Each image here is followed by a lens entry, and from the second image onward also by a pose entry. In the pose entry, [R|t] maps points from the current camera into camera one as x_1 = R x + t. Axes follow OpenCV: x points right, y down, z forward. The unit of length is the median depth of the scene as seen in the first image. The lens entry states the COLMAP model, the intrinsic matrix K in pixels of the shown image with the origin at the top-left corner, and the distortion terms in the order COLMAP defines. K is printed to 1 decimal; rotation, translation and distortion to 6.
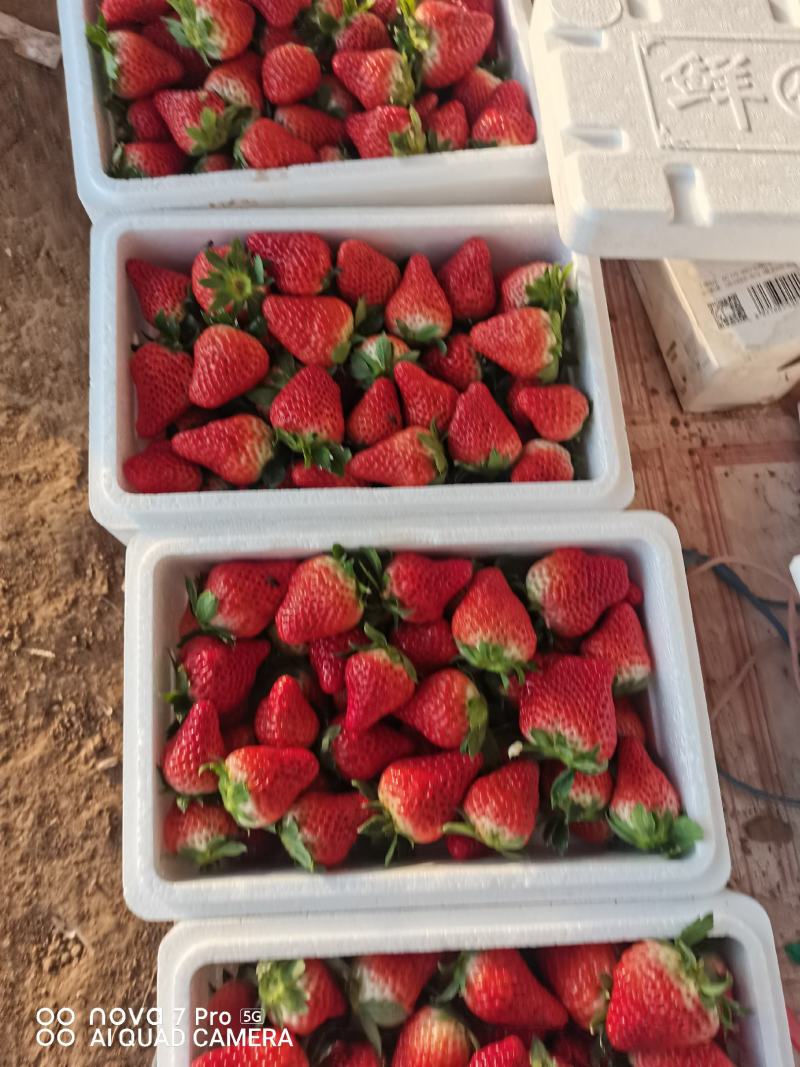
lens RADIAL K [[844.2, 0, 400.0], [0, 844.2, 520.2], [0, 0, 1]] dist [0.022336, -0.003017]
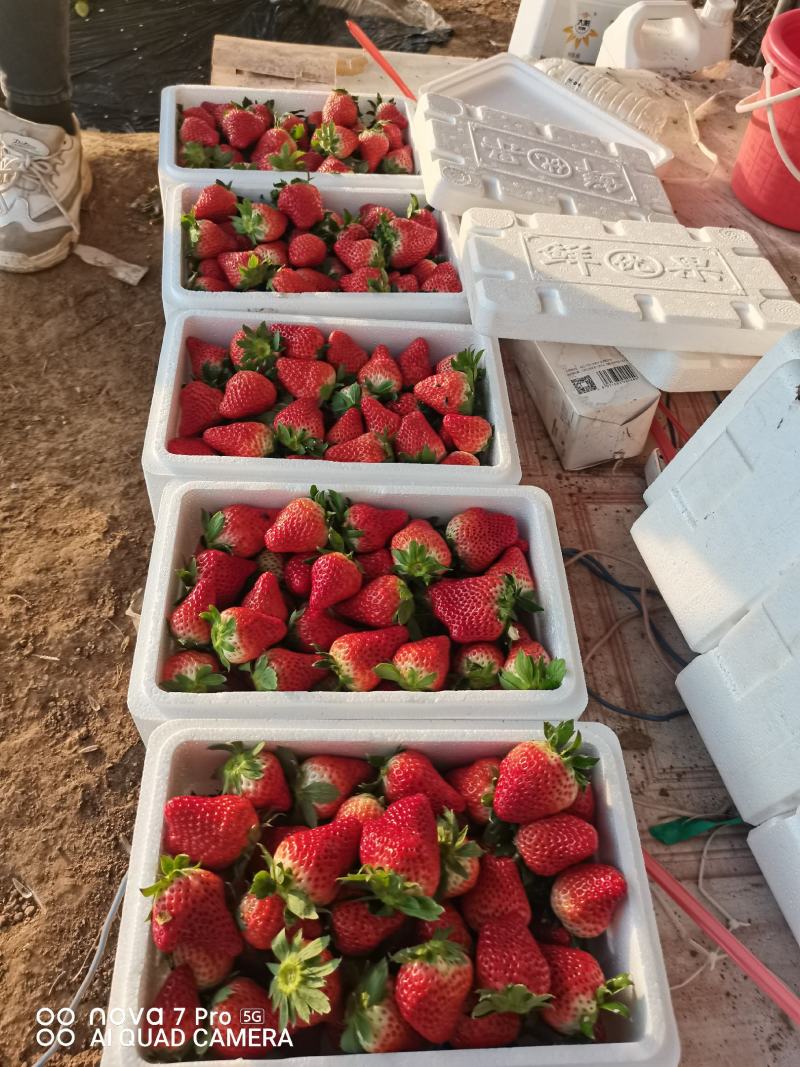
lens RADIAL K [[855.9, 0, 387.5], [0, 855.9, 532.6], [0, 0, 1]] dist [0.078434, -0.065610]
pose [[0.997648, 0.066180, 0.017847, 0.025718], [-0.053906, 0.918351, -0.392079, 0.582442], [-0.042338, 0.390195, 0.919758, -0.274932]]
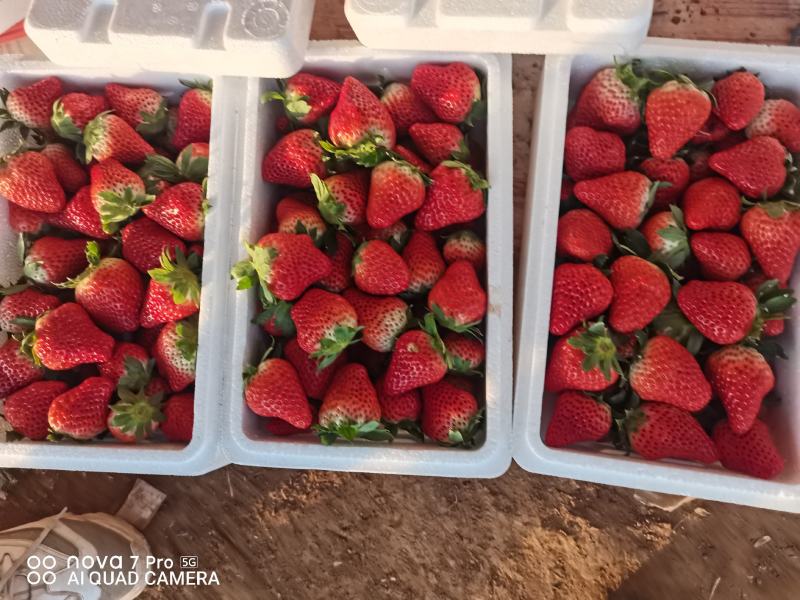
lens RADIAL K [[641.7, 0, 381.8], [0, 641.7, 302.1], [0, 0, 1]] dist [0.078434, -0.065610]
pose [[0.200754, -0.978357, 0.050162, -0.222120], [0.968651, 0.205890, 0.139010, -0.656315], [-0.146329, 0.020683, 0.989020, 0.195564]]
